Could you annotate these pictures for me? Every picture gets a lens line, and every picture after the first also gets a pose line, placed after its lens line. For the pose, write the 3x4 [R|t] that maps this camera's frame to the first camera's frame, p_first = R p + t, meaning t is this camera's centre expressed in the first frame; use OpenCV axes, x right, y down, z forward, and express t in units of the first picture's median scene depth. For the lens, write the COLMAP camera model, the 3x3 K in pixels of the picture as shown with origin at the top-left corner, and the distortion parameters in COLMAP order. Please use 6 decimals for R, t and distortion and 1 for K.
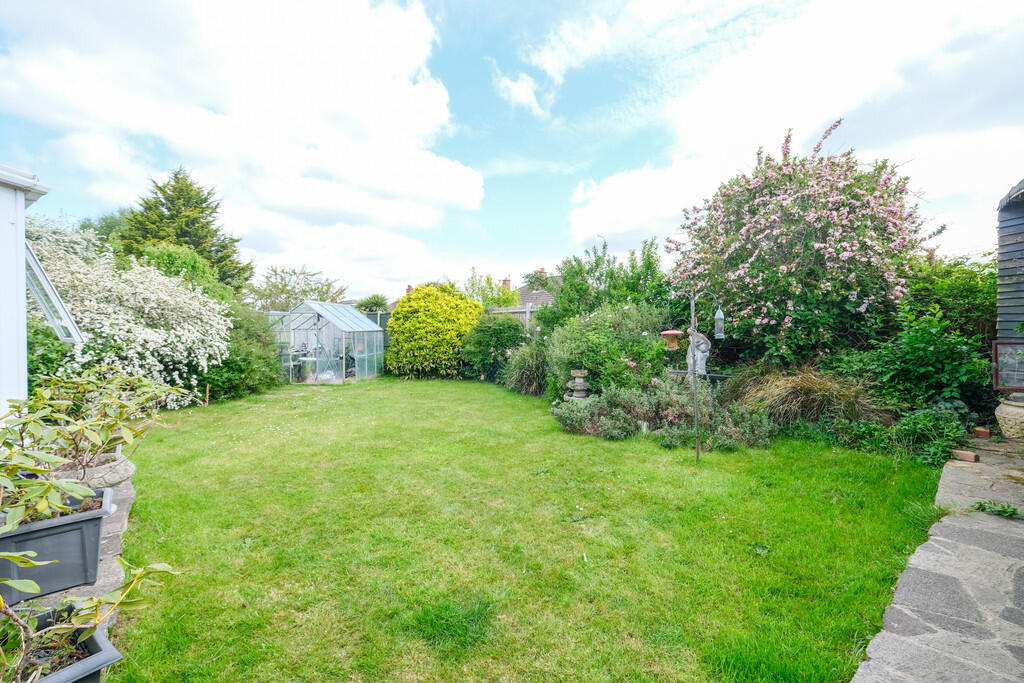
lens RADIAL K [[443.3, 0, 516.1], [0, 443.3, 339.7], [0, 0, 1]] dist [-0.003008, 0.000307]
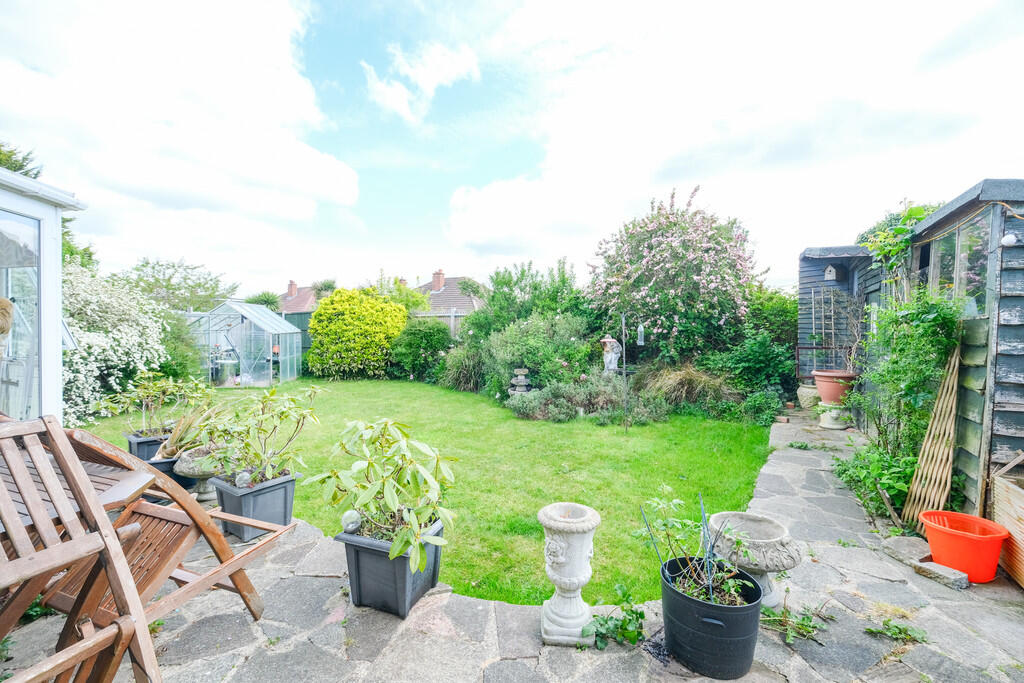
lens RADIAL K [[443.3, 0, 516.1], [0, 443.3, 339.7], [0, 0, 1]] dist [-0.003008, 0.000307]
pose [[0.965465, 0.001887, 0.260525, -0.202988], [-0.002650, 0.999993, 0.002577, -0.015749], [-0.260518, -0.003178, 0.965464, -0.180749]]
